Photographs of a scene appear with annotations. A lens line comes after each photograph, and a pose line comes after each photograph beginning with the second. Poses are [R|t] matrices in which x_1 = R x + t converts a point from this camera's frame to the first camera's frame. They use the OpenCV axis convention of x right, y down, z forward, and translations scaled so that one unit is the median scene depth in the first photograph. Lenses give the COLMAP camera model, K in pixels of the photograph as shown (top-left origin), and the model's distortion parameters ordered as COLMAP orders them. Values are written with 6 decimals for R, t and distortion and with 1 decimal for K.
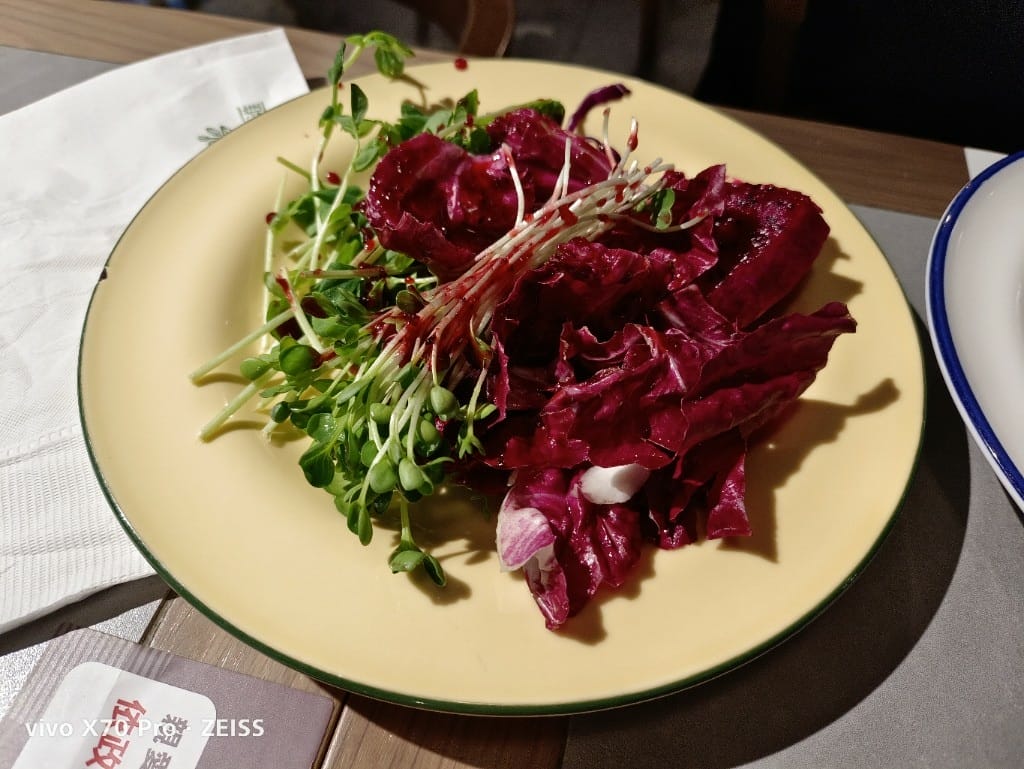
lens RADIAL K [[711.3, 0, 512.7], [0, 711.3, 383.8], [0, 0, 1]] dist [-0.028059, 0.007366]
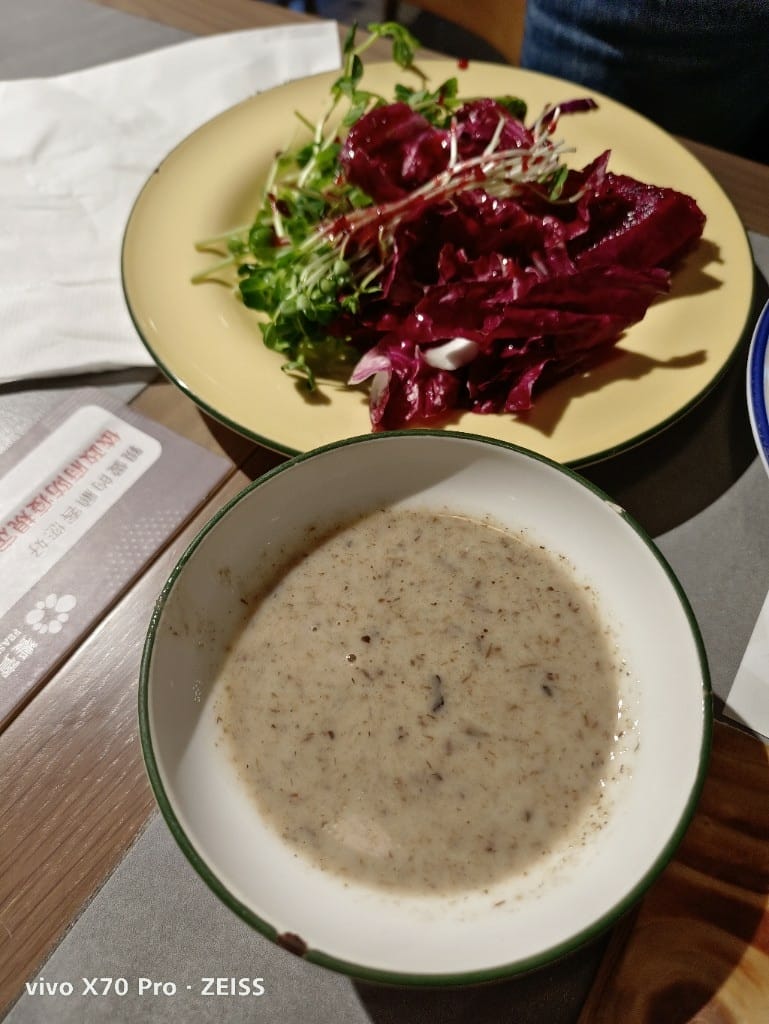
lens RADIAL K [[711.3, 0, 384.2], [0, 711.3, 513.1], [0, 0, 1]] dist [-0.028059, 0.007366]
pose [[0.951501, 0.244991, -0.186081, 0.294997], [-0.227051, 0.967352, 0.112600, 0.253429], [0.207592, -0.064889, 0.976061, -0.338742]]
